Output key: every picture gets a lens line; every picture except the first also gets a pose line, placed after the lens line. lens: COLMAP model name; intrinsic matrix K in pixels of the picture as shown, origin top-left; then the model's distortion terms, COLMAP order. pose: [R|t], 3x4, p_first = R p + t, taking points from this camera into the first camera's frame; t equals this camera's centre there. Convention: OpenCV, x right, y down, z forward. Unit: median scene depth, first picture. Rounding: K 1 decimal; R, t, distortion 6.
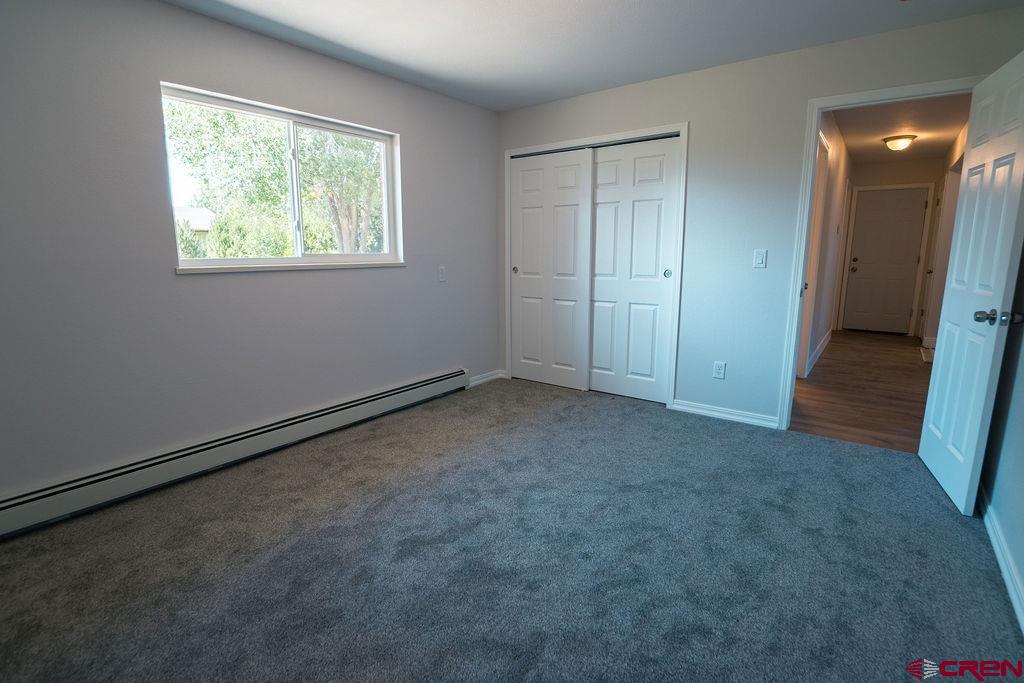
lens RADIAL K [[495.2, 0, 513.3], [0, 495.2, 341.9], [0, 0, 1]] dist [-0.021317, -0.003276]
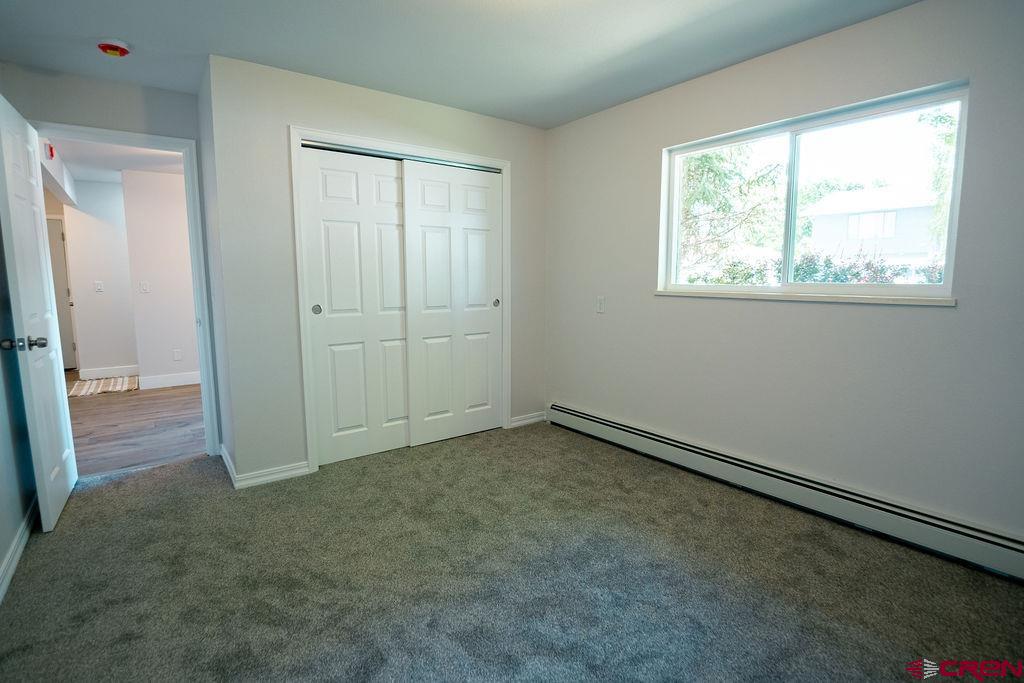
lens RADIAL K [[495.2, 0, 497.8], [0, 495.2, 333.9], [0, 0, 1]] dist [-0.021317, -0.003276]
pose [[-0.286414, 0.097674, -0.953114, 0.492917], [-0.187534, 0.969833, 0.155742, -0.119571], [0.939573, 0.223348, -0.259456, 0.711162]]
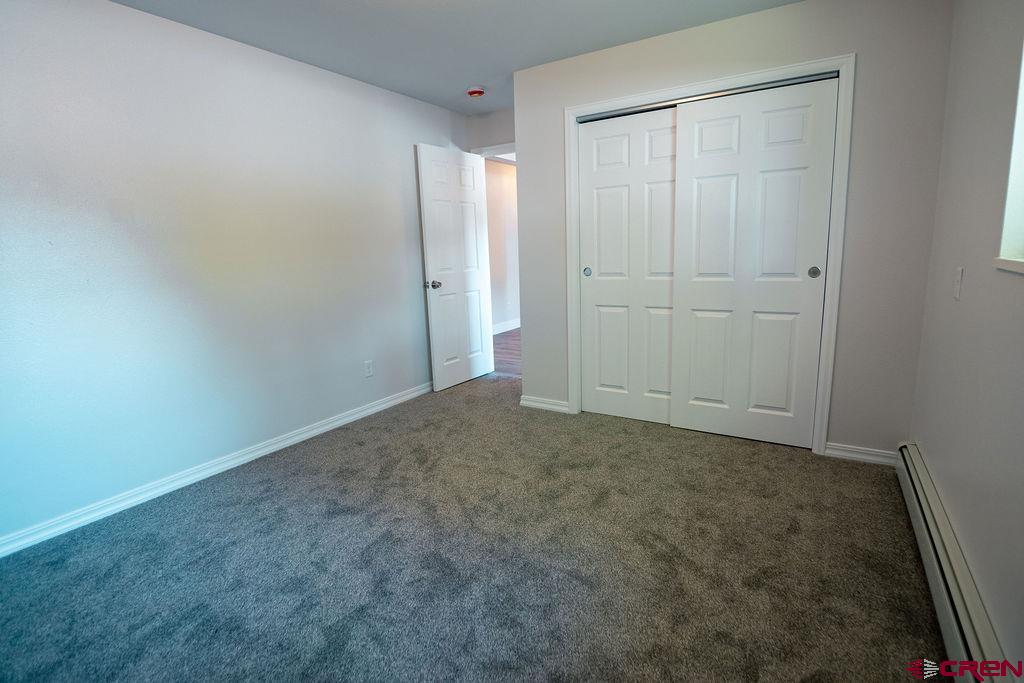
lens RADIAL K [[495.2, 0, 514.7], [0, 495.2, 332.1], [0, 0, 1]] dist [-0.021317, -0.003276]
pose [[-0.996068, 0.035859, -0.081015, -0.045325], [0.004626, 0.934235, 0.356628, -0.202997], [0.088476, 0.354851, -0.930727, 1.114088]]
